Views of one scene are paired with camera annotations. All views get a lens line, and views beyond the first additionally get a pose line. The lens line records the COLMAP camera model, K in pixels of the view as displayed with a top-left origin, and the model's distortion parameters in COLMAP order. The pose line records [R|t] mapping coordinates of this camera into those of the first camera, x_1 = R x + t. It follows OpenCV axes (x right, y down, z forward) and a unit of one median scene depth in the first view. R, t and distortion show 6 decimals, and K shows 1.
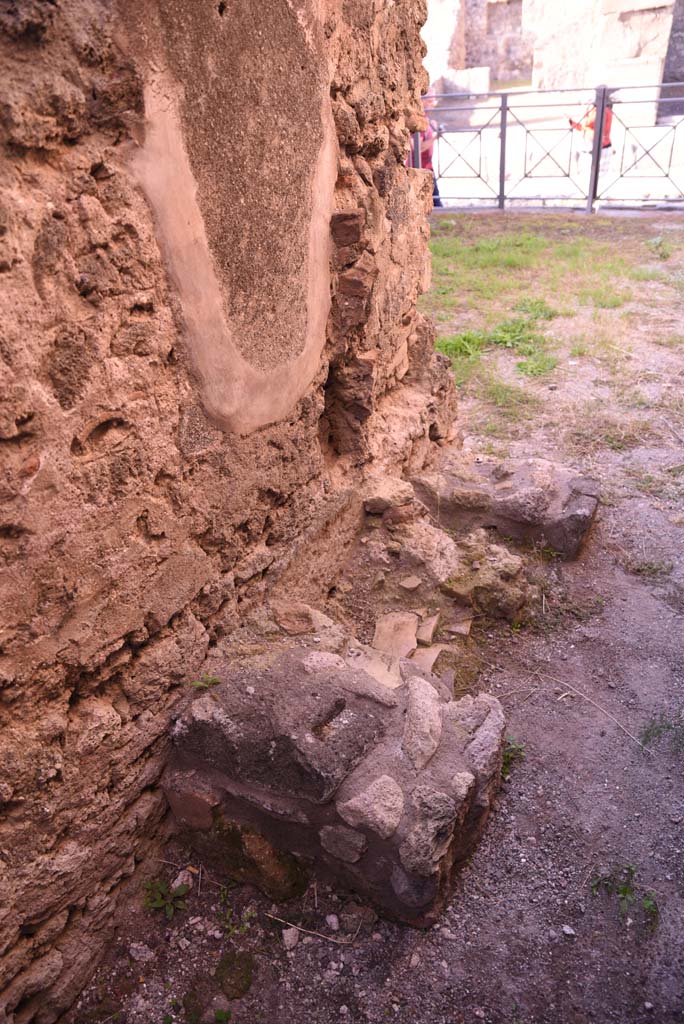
lens RADIAL K [[702.9, 0, 348.5], [0, 702.9, 511.8], [0, 0, 1]] dist [-0.130332, 0.092053]
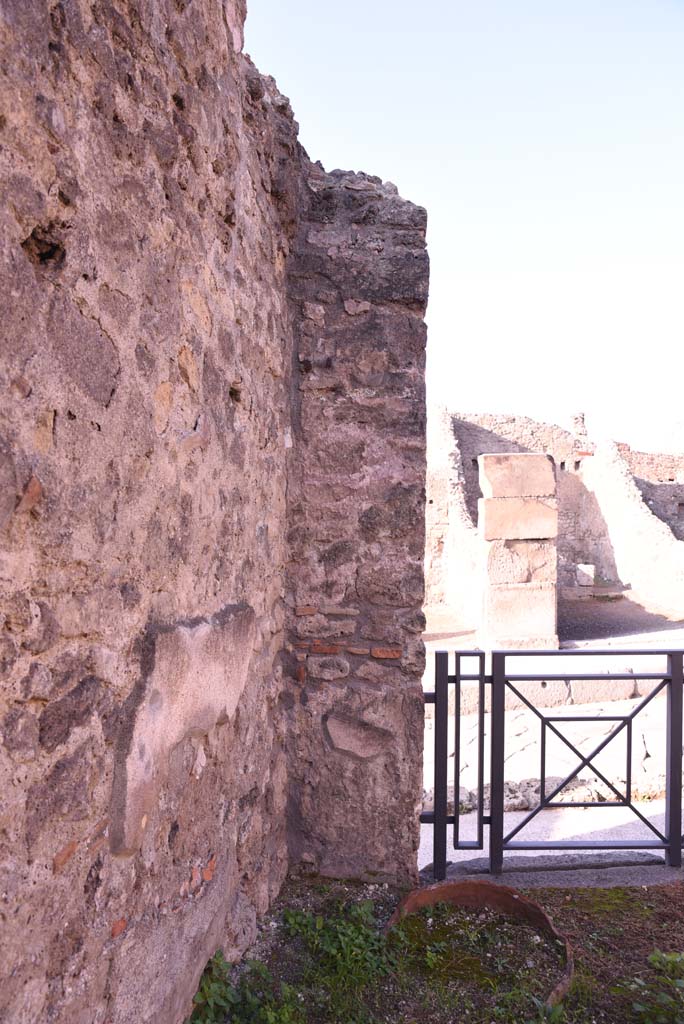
lens RADIAL K [[702.9, 0, 361.7], [0, 702.9, 514.4], [0, 0, 1]] dist [-0.130332, 0.092053]
pose [[0.941102, 0.092180, 0.325314, -0.626211], [0.127919, 0.793546, -0.594913, -1.494642], [-0.312991, 0.601488, 0.735017, 2.215521]]
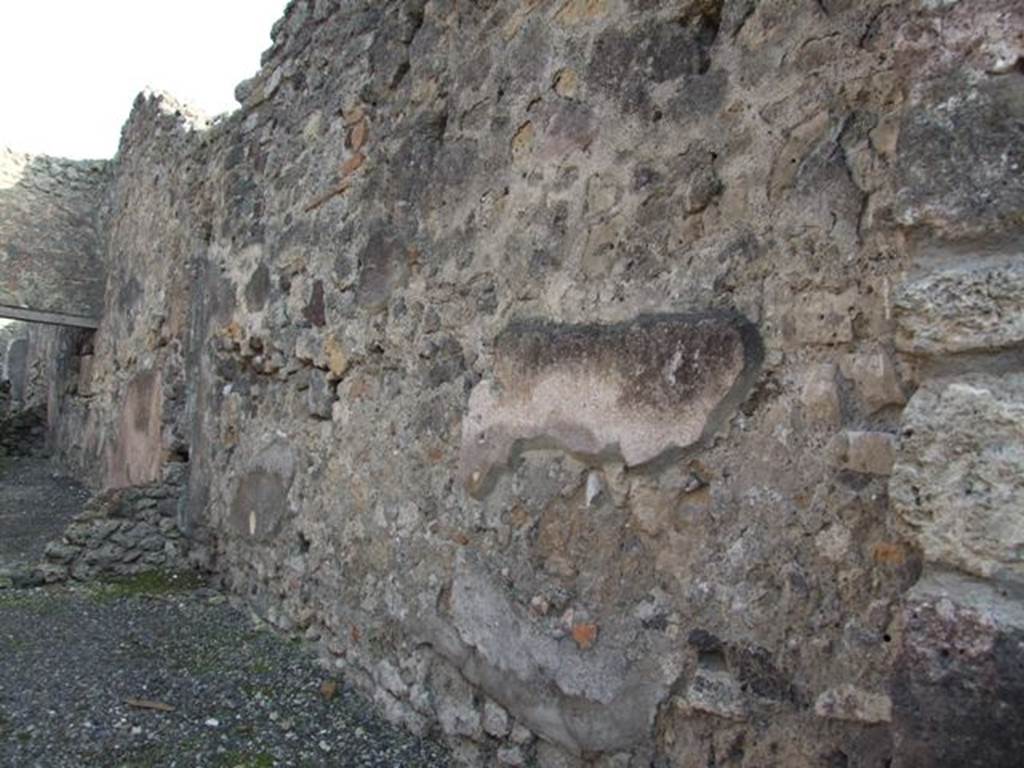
lens RADIAL K [[841.0, 0, 511.1], [0, 841.0, 378.9], [0, 0, 1]] dist [-0.031767, 0.027267]
pose [[-0.462817, -0.009520, -0.886403, 0.666090], [-0.538851, 0.797010, 0.272790, -2.292744], [0.703875, 0.603891, -0.374000, 3.677706]]
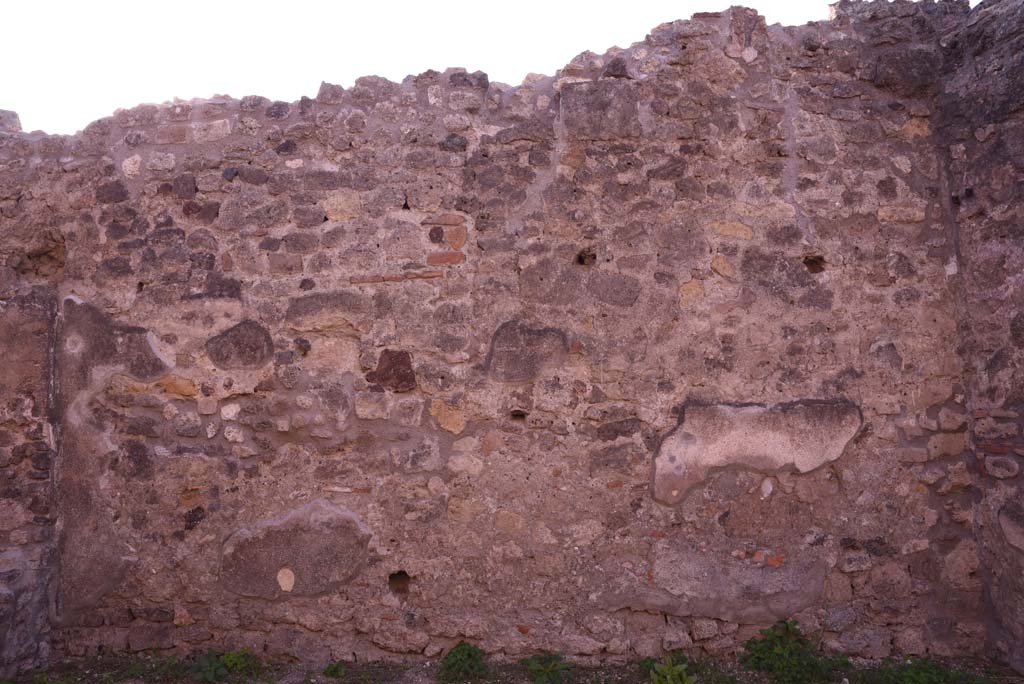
lens RADIAL K [[702.9, 0, 507.9], [0, 702.9, 348.7], [0, 0, 1]] dist [-0.130332, 0.092053]
pose [[0.436050, -0.018759, -0.899727, 0.972022], [-0.528377, 0.803975, -0.272839, -1.293696], [0.728476, 0.594367, 0.340661, 1.970740]]
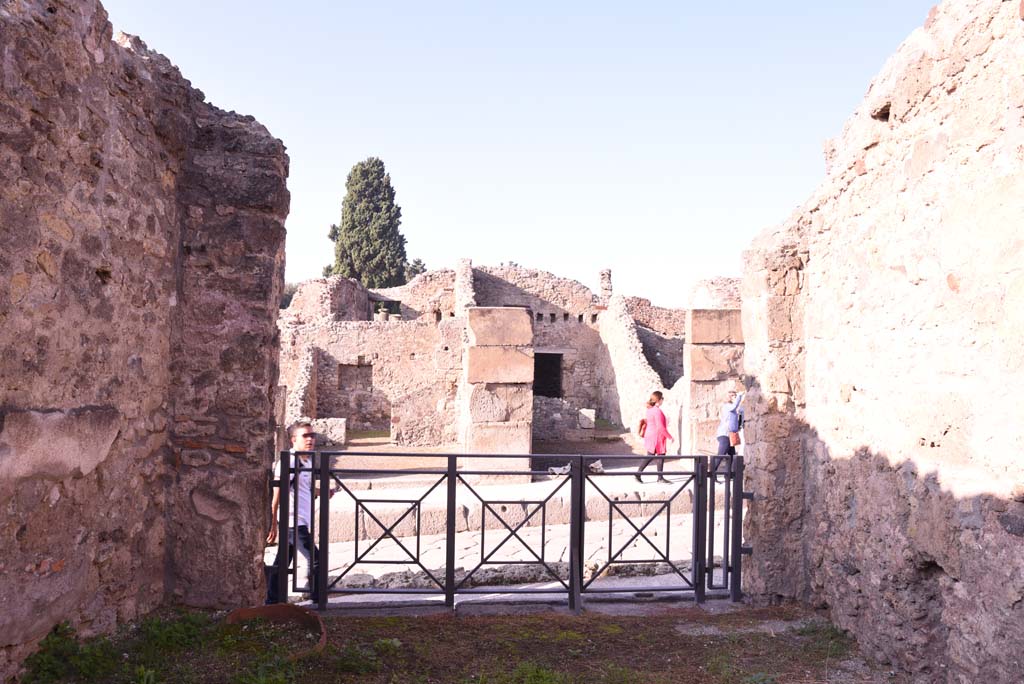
lens RADIAL K [[702.9, 0, 517.9], [0, 702.9, 349.0], [0, 0, 1]] dist [-0.130332, 0.092053]
pose [[0.896121, 0.120411, 0.427164, -0.158149], [0.176482, 0.786441, -0.591916, -0.870726], [-0.407212, 0.605815, 0.683496, 1.337229]]
